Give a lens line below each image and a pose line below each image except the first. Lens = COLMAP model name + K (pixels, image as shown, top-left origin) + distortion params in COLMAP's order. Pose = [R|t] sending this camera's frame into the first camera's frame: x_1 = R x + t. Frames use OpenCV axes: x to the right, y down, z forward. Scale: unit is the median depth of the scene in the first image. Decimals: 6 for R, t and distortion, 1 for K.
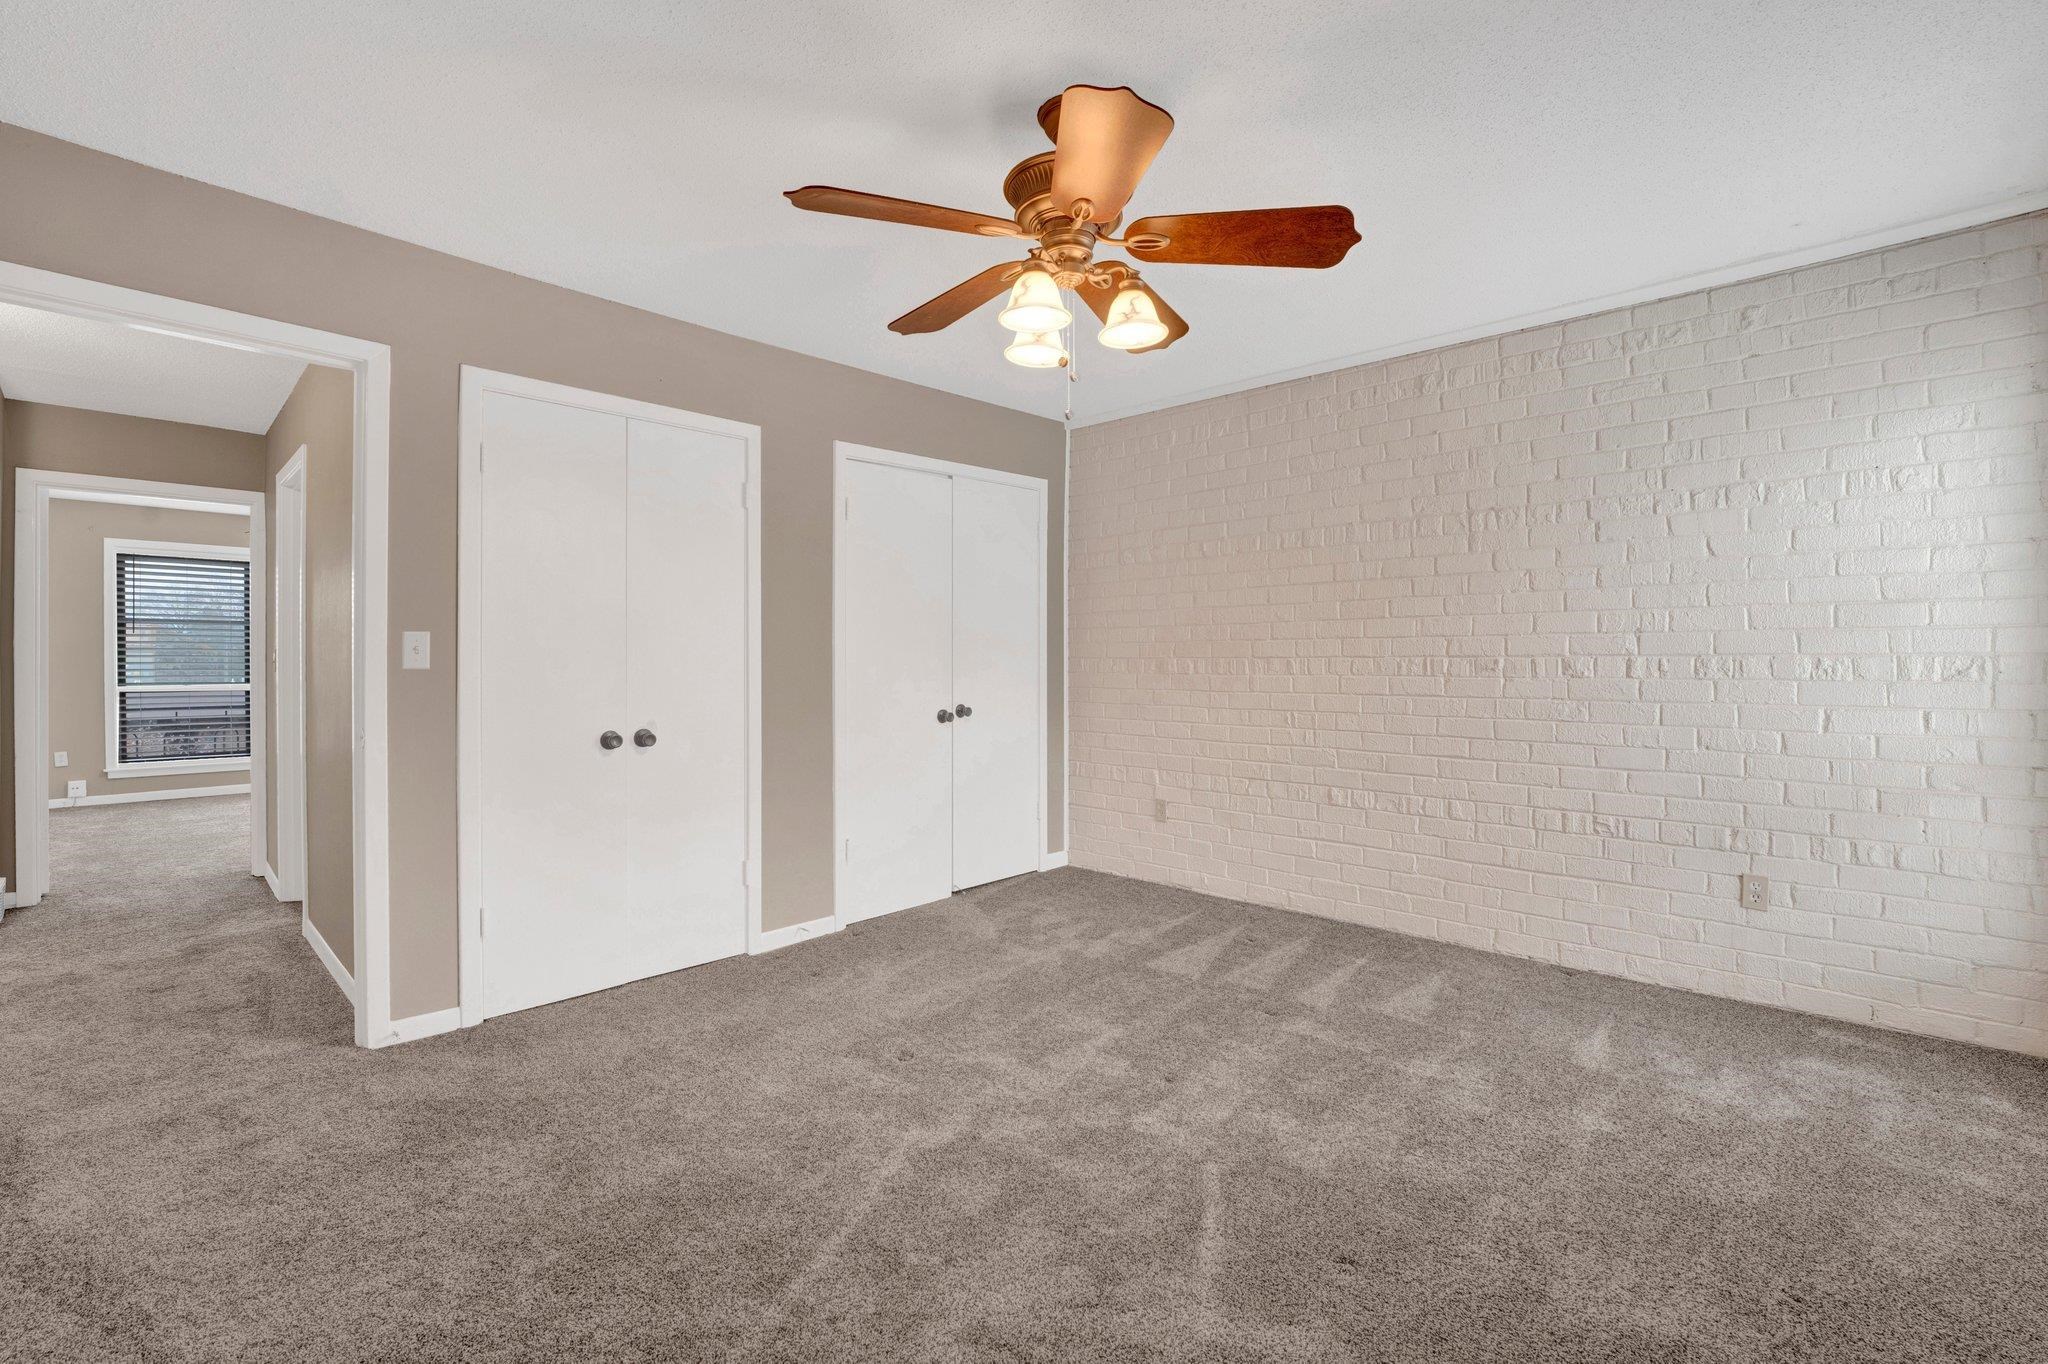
lens RADIAL K [[858.1, 0, 1018.8], [0, 858.1, 666.2], [0, 0, 1]] dist [-0.019779, 0.000060]
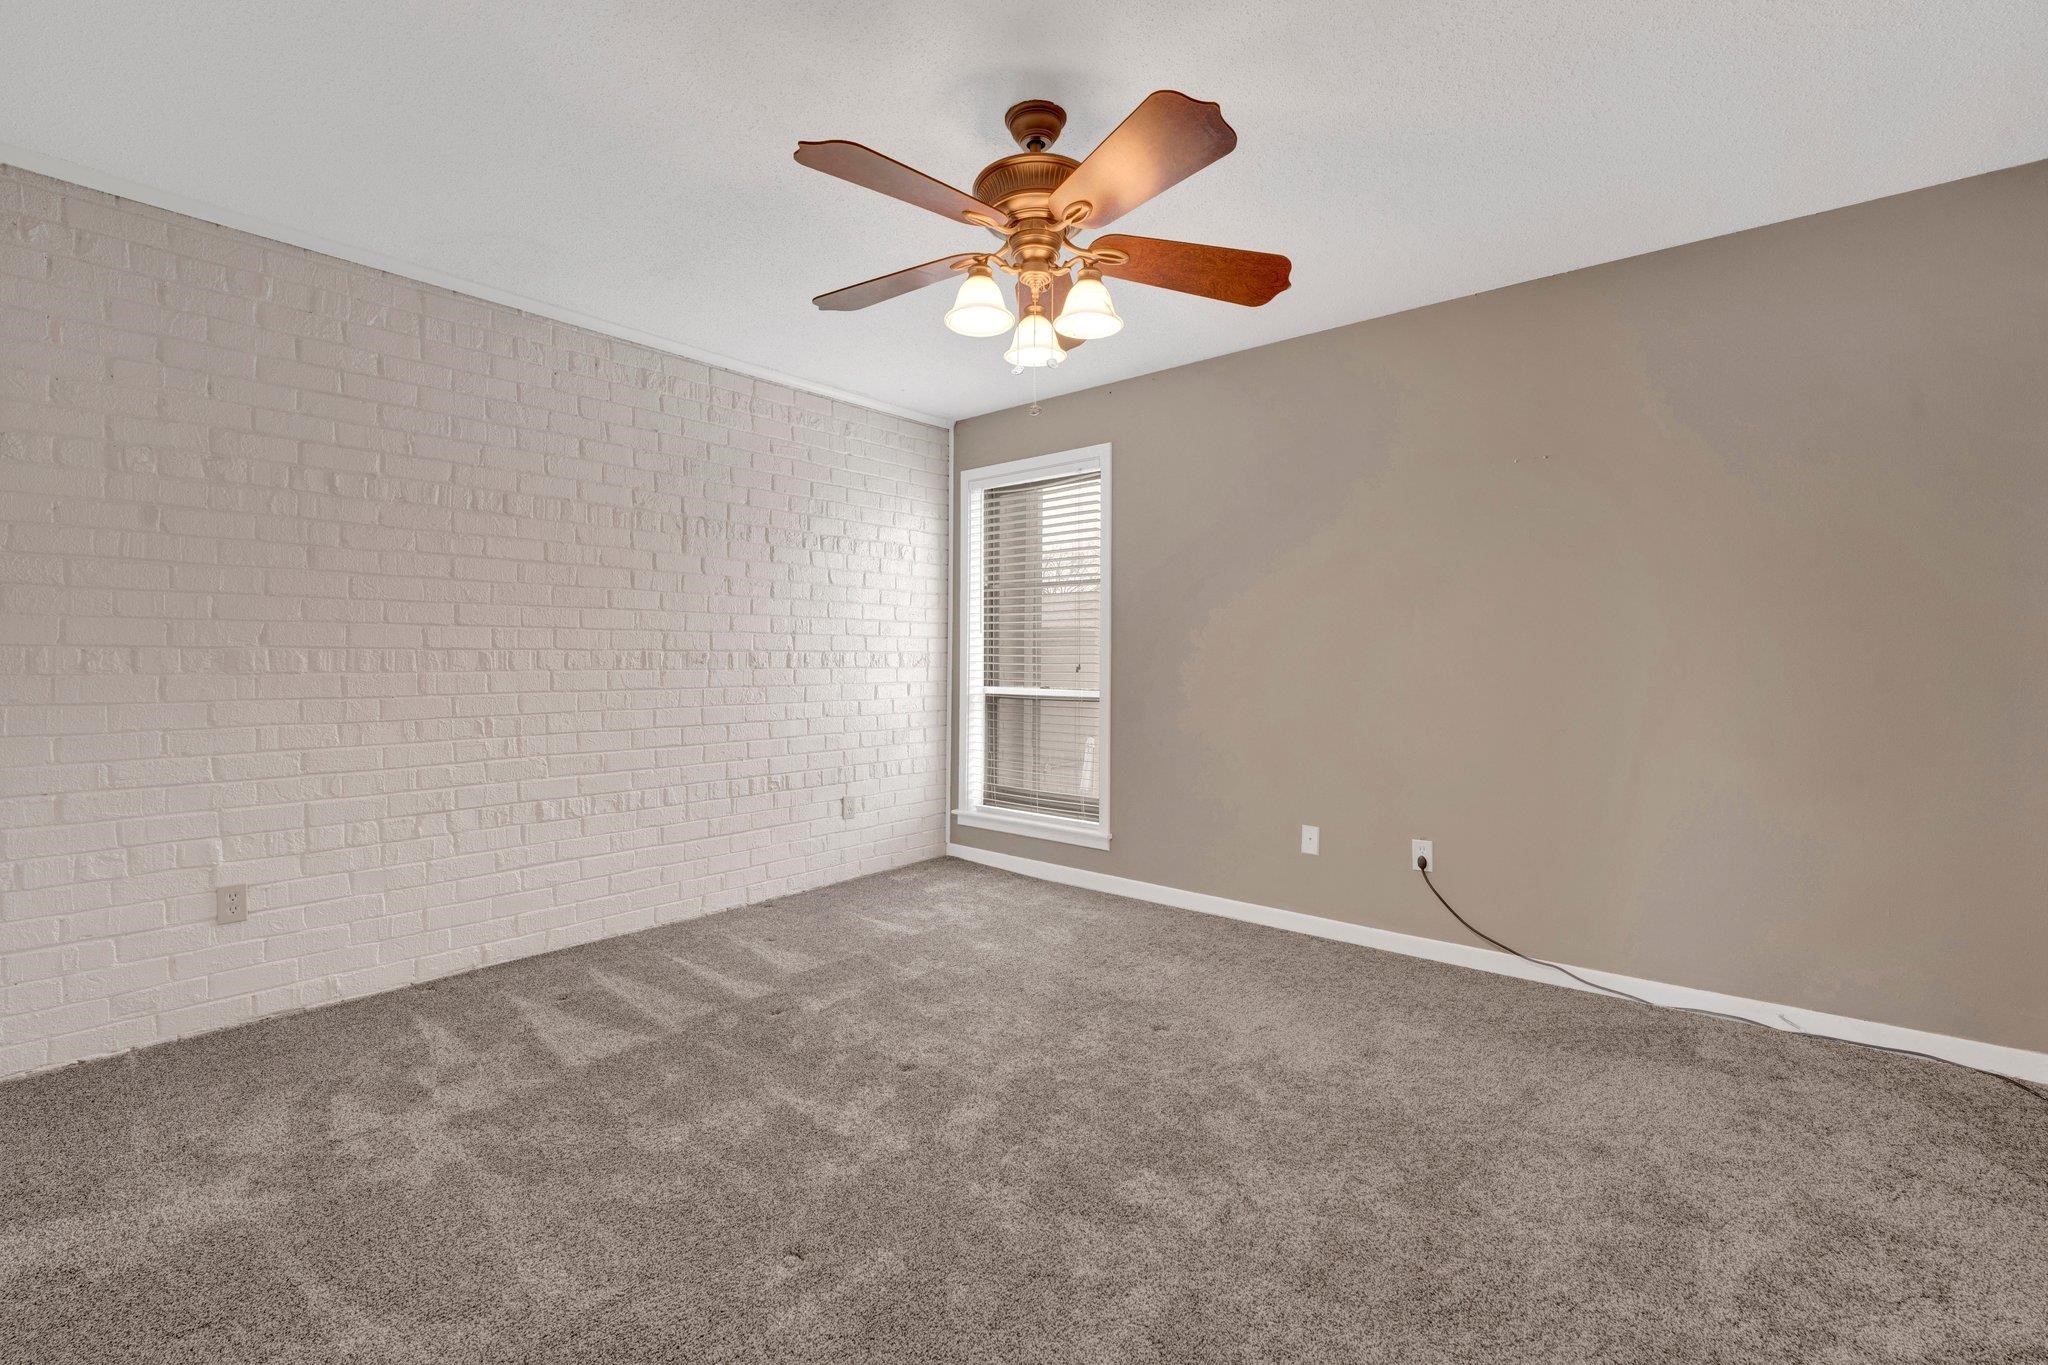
lens RADIAL K [[858.1, 0, 1018.8], [0, 858.1, 666.7], [0, 0, 1]] dist [-0.019779, 0.000060]
pose [[-0.035305, -0.006937, 0.999353, -0.576990], [0.006750, 0.999951, 0.007179, 0.004368], [-0.999354, 0.006999, -0.035256, 0.630216]]
